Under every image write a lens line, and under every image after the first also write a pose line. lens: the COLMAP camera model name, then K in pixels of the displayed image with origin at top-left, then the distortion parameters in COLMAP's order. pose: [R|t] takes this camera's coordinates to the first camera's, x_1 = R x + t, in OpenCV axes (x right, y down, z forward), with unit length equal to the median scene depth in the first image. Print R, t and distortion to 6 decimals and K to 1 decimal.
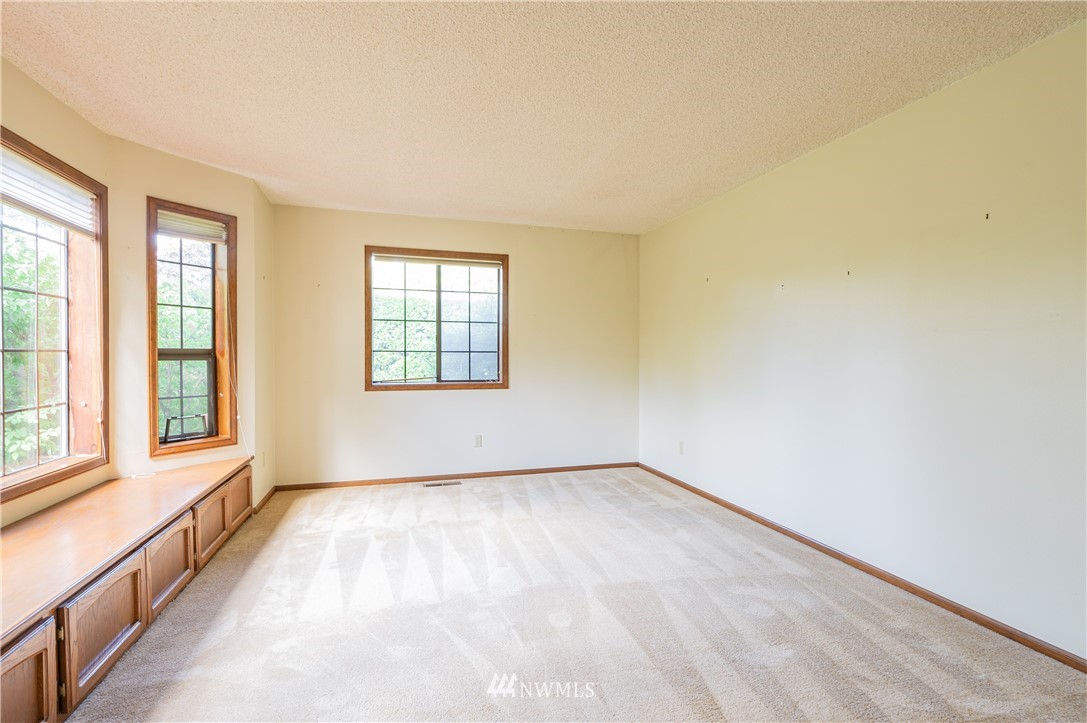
lens RADIAL K [[490.3, 0, 543.5], [0, 490.3, 361.5], [0, 0, 1]] dist [-0.000640, -0.000350]
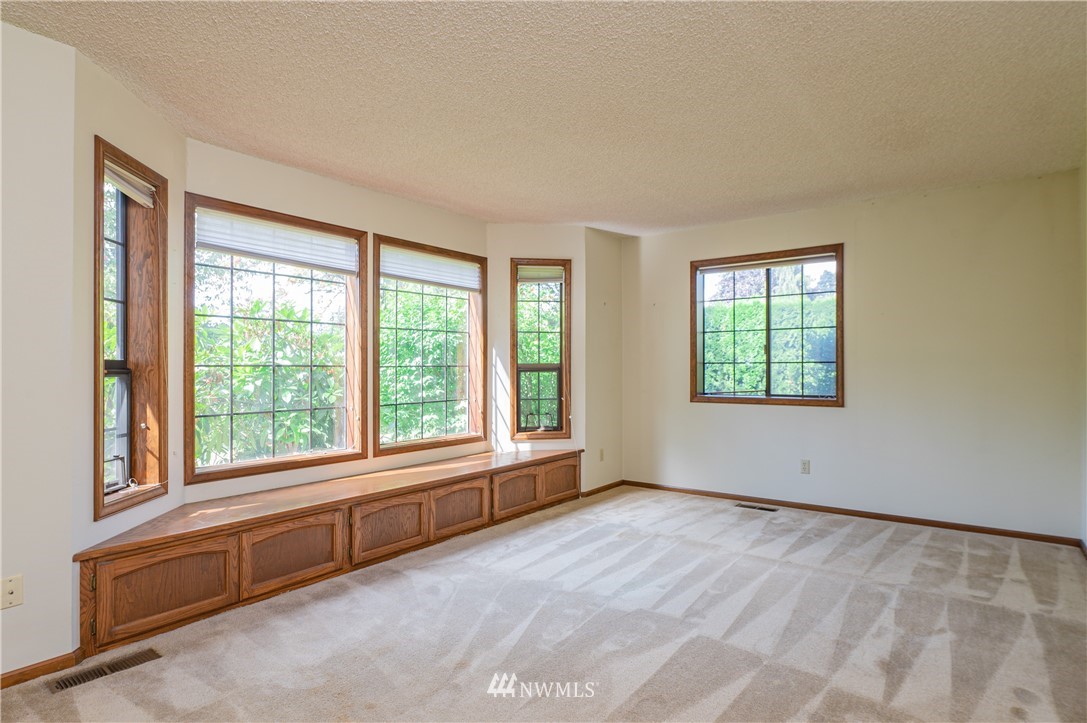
lens RADIAL K [[496.2, 0, 543.5], [0, 496.2, 361.5], [0, 0, 1]] dist [0.001243, 0.000013]
pose [[0.648838, -0.014936, -0.760780, 0.306588], [-0.003784, 0.999732, -0.022854, 0.000494], [0.760917, 0.017707, 0.648608, 0.114277]]
